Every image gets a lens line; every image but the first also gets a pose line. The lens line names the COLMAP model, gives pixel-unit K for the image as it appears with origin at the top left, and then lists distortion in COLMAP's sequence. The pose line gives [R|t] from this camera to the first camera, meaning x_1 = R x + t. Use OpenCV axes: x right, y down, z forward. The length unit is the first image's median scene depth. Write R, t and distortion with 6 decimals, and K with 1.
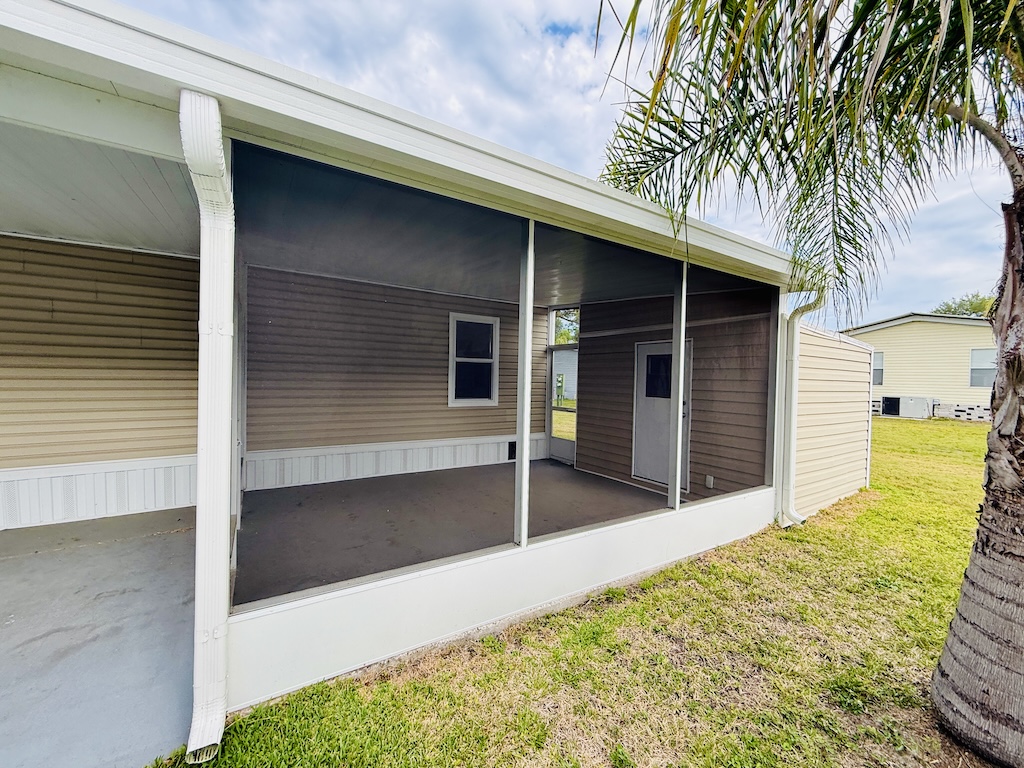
lens RADIAL K [[407.8, 0, 509.8], [0, 407.8, 385.7], [0, 0, 1]] dist [-0.000071, -0.000316]
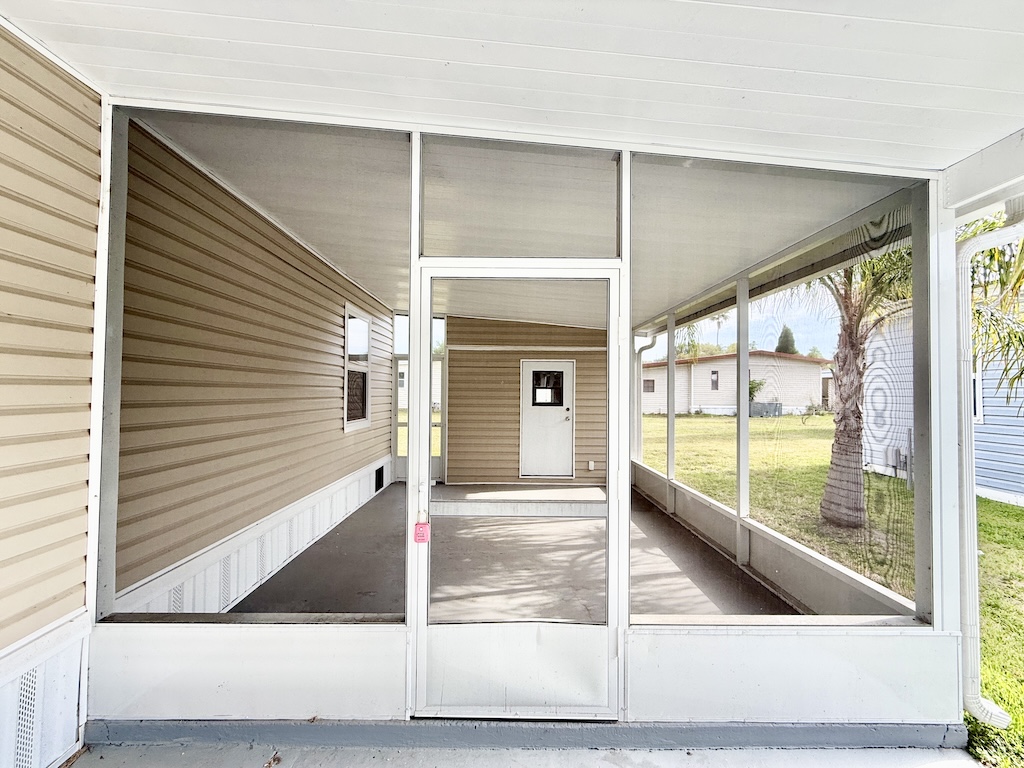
lens RADIAL K [[407.8, 0, 509.8], [0, 407.8, 385.7], [0, 0, 1]] dist [-0.000071, -0.000316]
pose [[0.527011, -0.002946, 0.849854, -0.640740], [0.021616, 0.999717, -0.009939, -0.019433], [-0.849584, 0.023608, 0.526925, 0.397859]]
